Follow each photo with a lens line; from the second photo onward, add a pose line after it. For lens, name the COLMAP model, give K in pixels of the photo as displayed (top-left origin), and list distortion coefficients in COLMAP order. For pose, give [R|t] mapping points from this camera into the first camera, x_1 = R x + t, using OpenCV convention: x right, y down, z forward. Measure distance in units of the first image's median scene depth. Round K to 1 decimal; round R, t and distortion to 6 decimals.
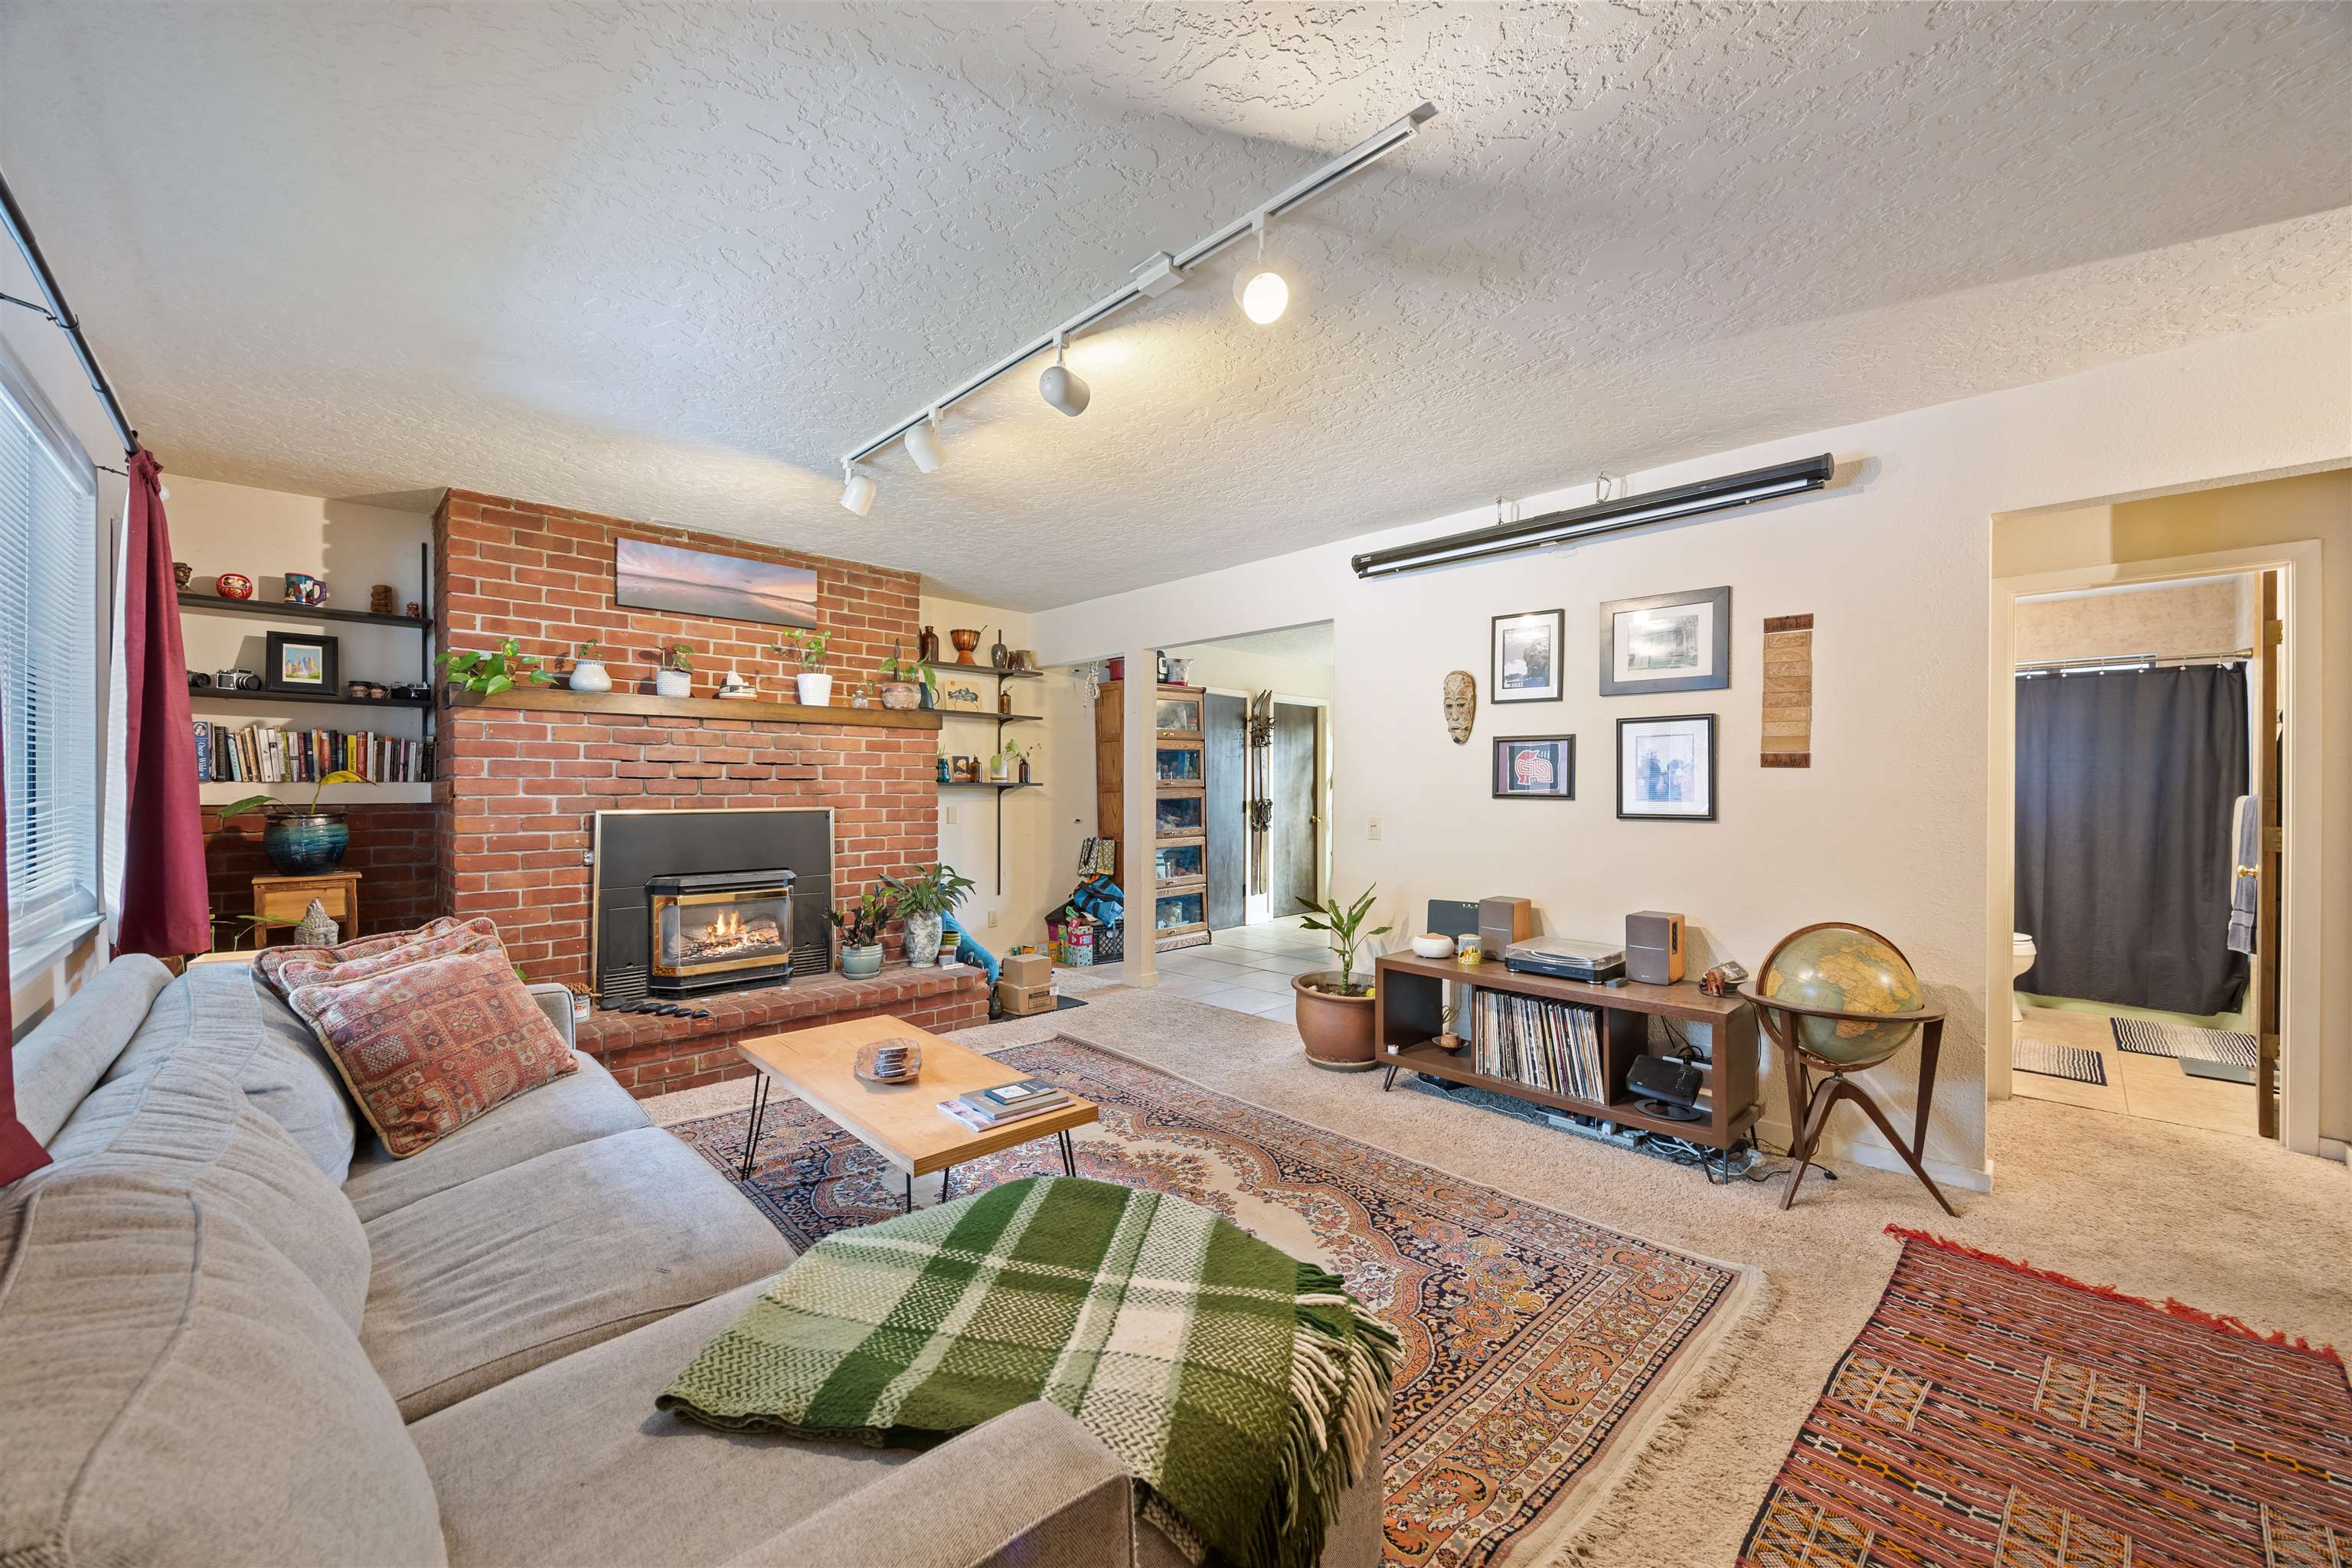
lens RADIAL K [[896.7, 0, 1166.7], [0, 896.7, 784.4], [0, 0, 1]] dist [-0.006952, 0.000154]
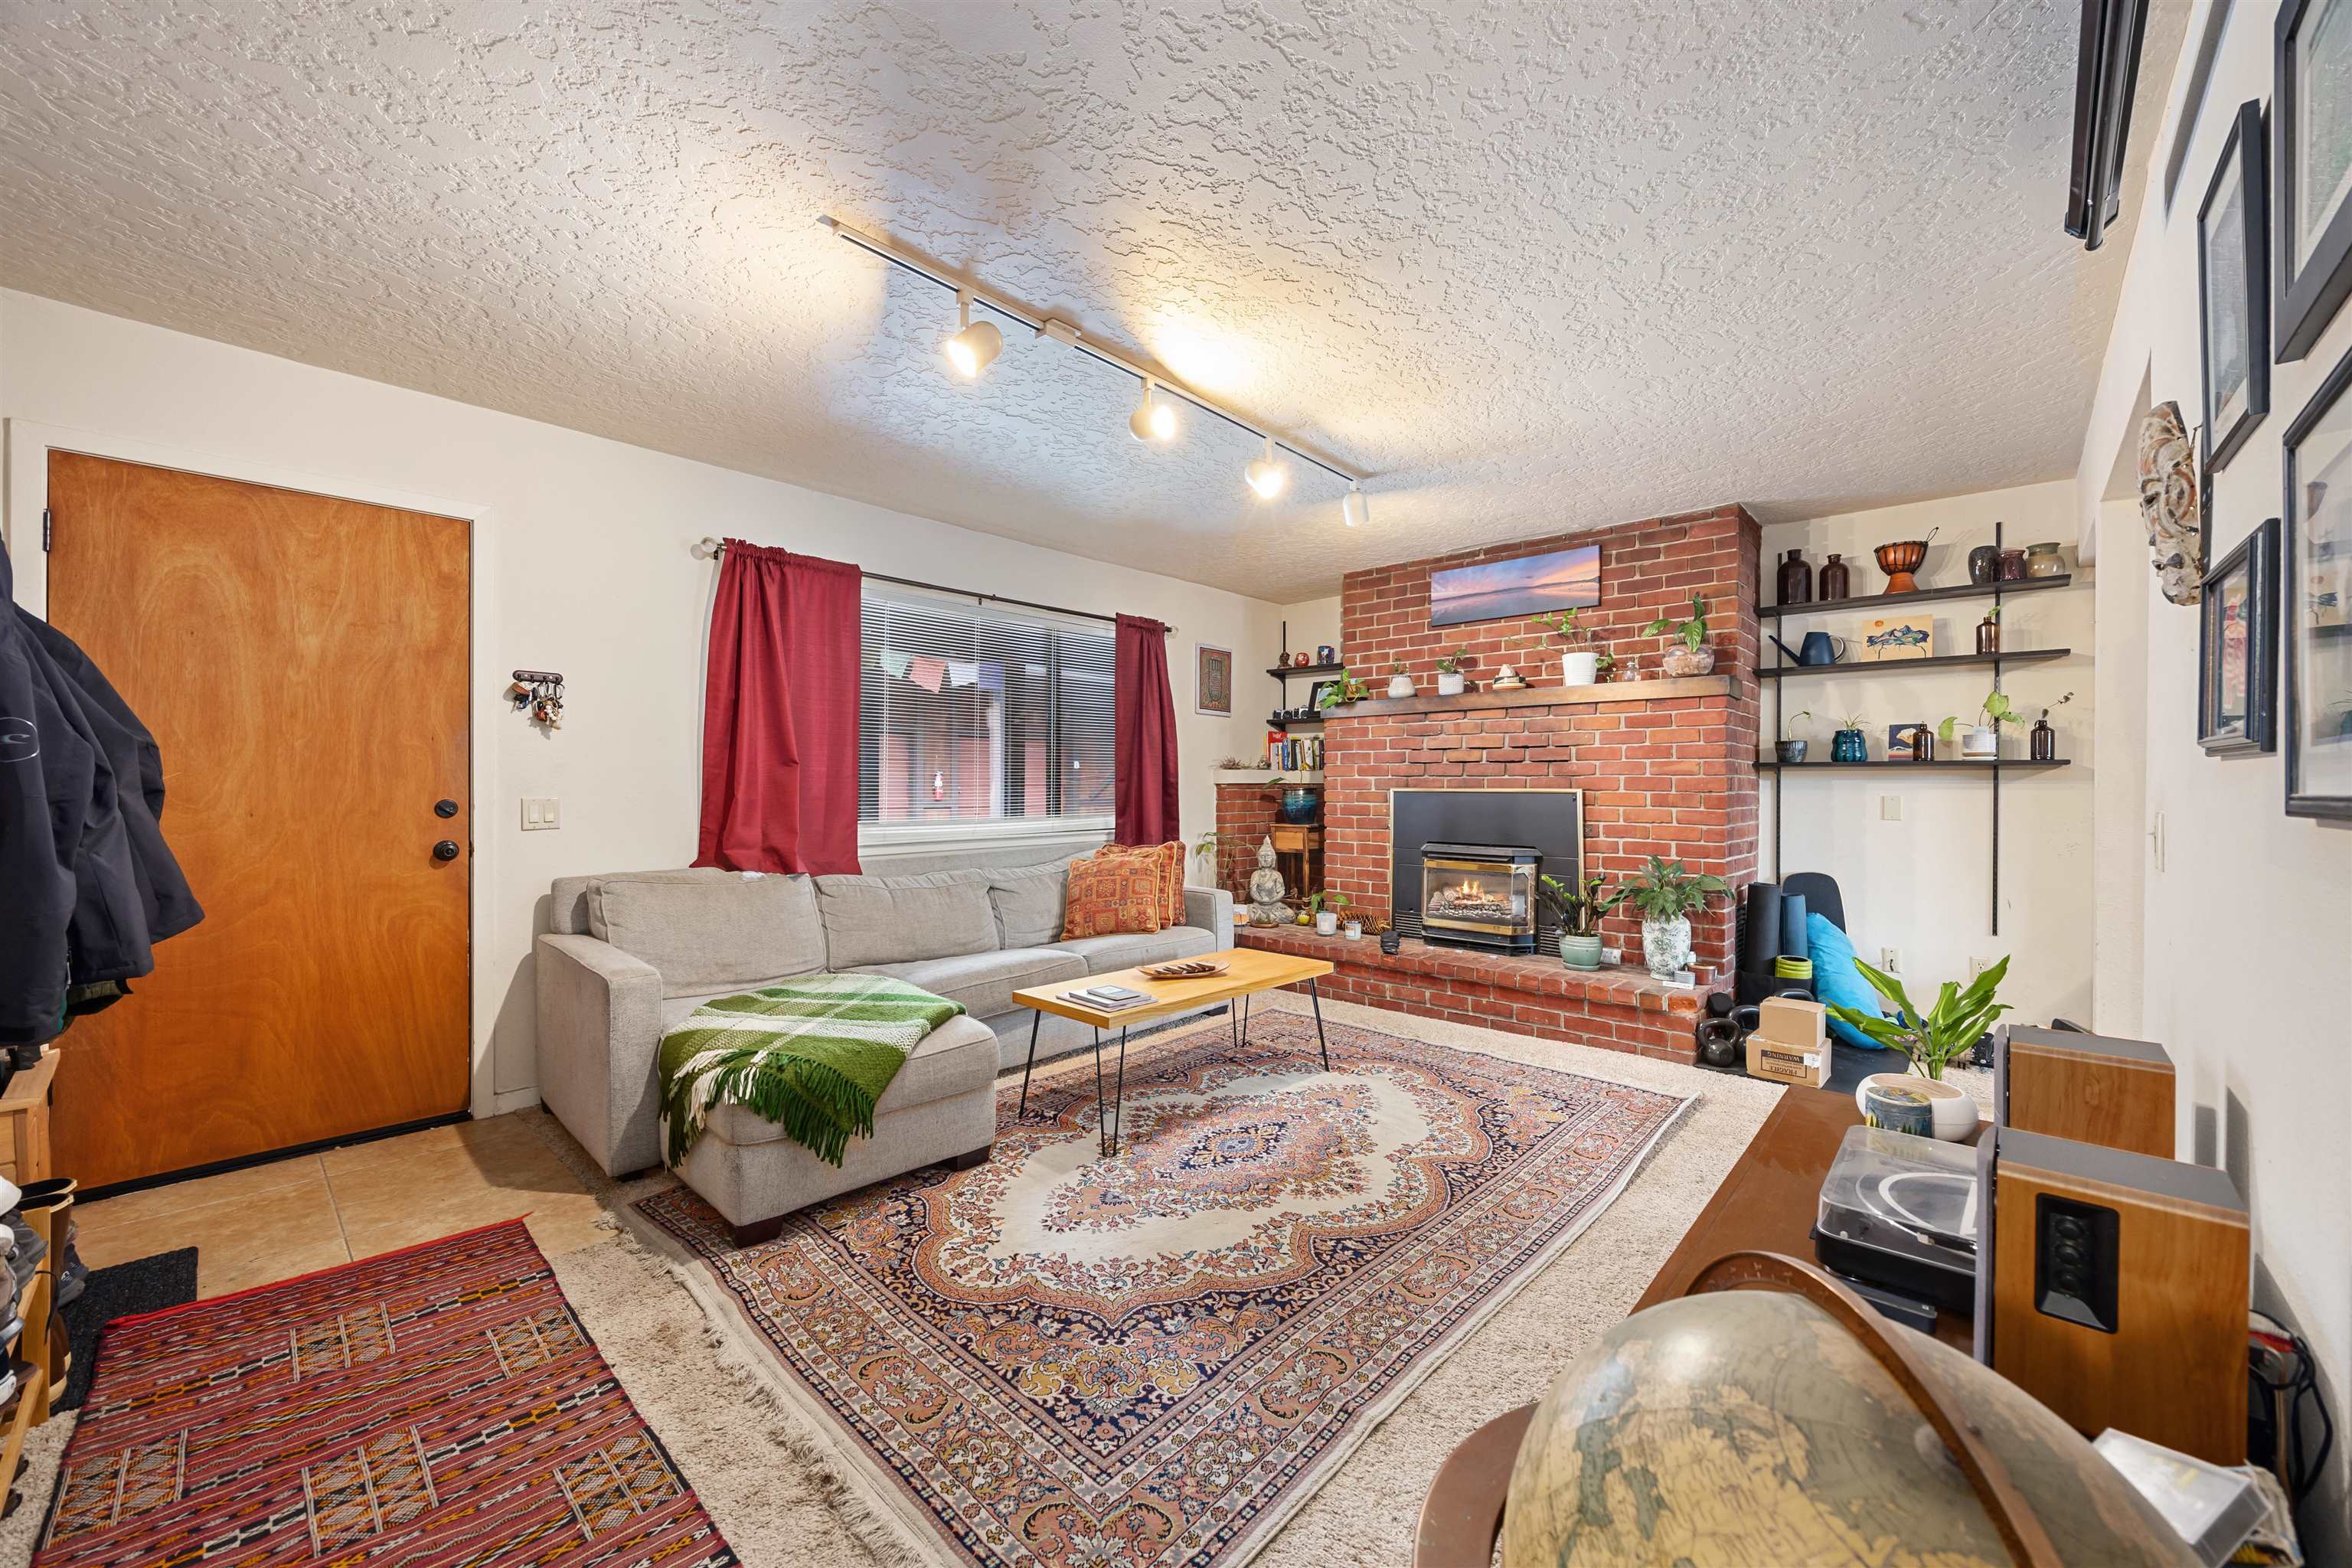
lens RADIAL K [[896.7, 0, 1166.7], [0, 896.7, 784.4], [0, 0, 1]] dist [-0.006952, 0.000154]
pose [[0.058613, -0.001469, -0.998280, 0.674351], [0.001053, 0.999998, -0.001410, 0.025262], [0.998280, -0.000969, 0.058614, 0.594866]]
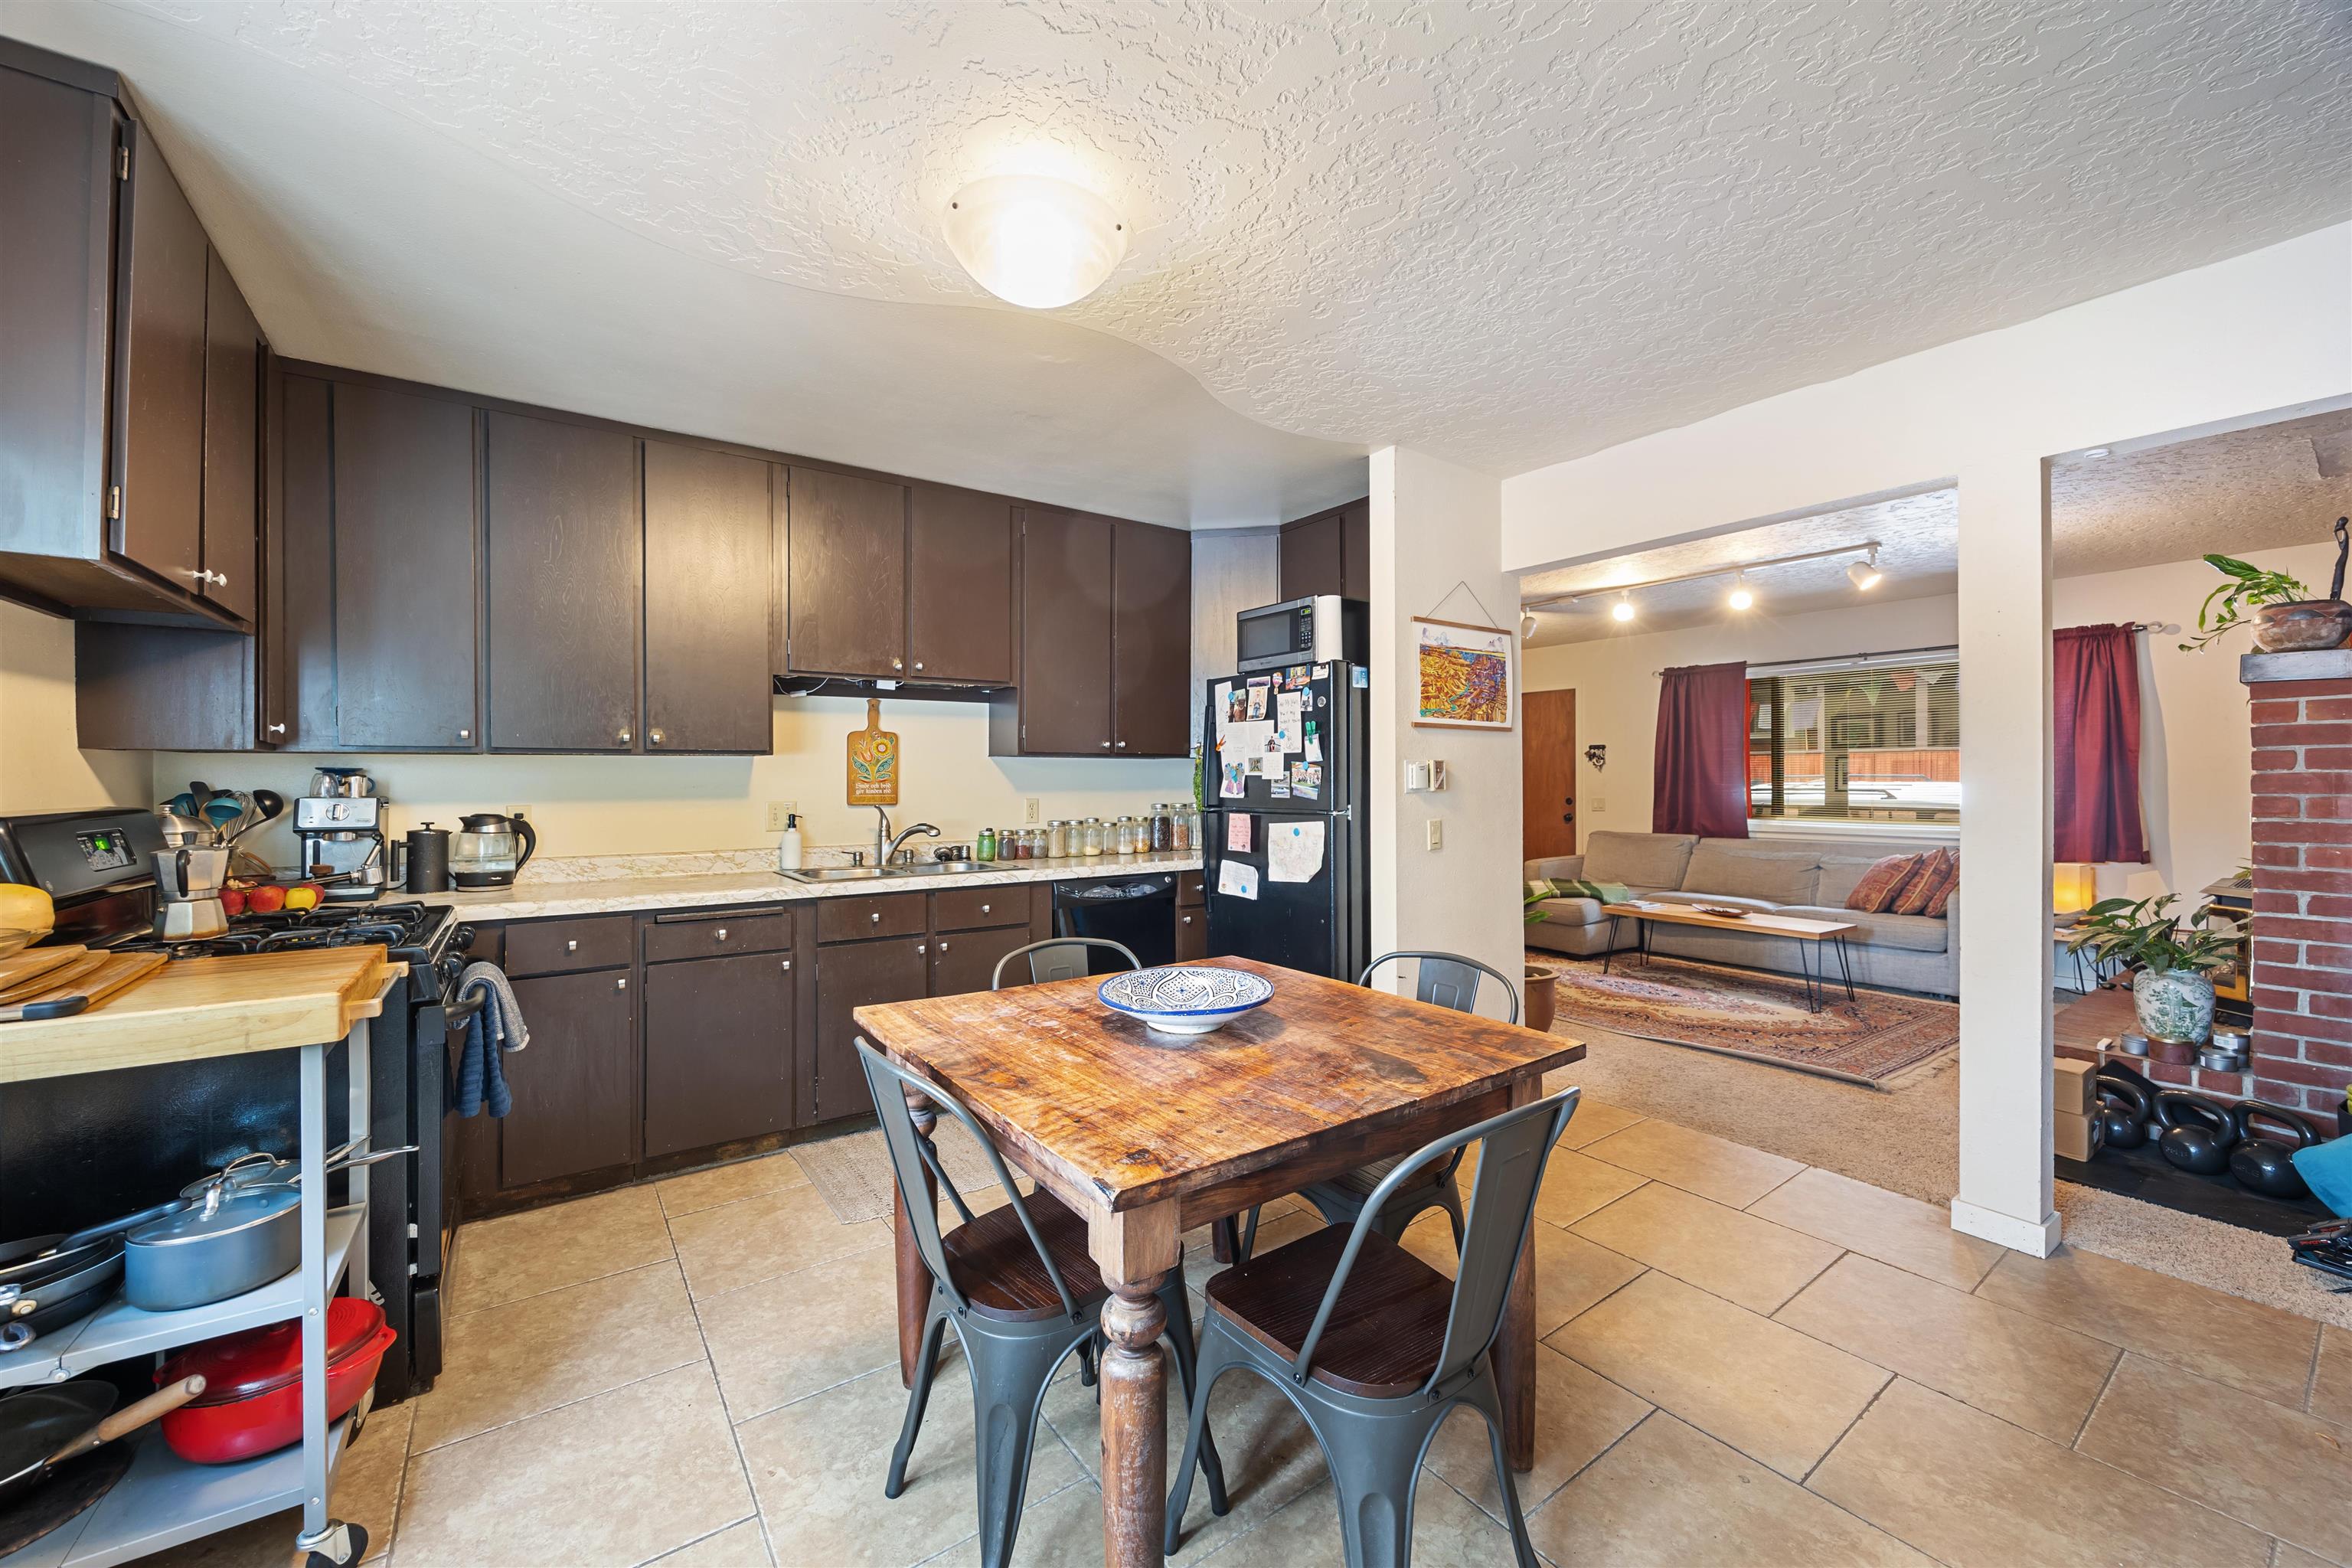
lens RADIAL K [[896.7, 0, 1166.7], [0, 896.7, 784.4], [0, 0, 1]] dist [-0.006952, 0.000154]
pose [[-0.990764, -0.000368, 0.135598, 0.544276], [-0.000596, 0.999998, -0.001639, 0.015299], [-0.135597, -0.001705, -0.990763, 1.710308]]
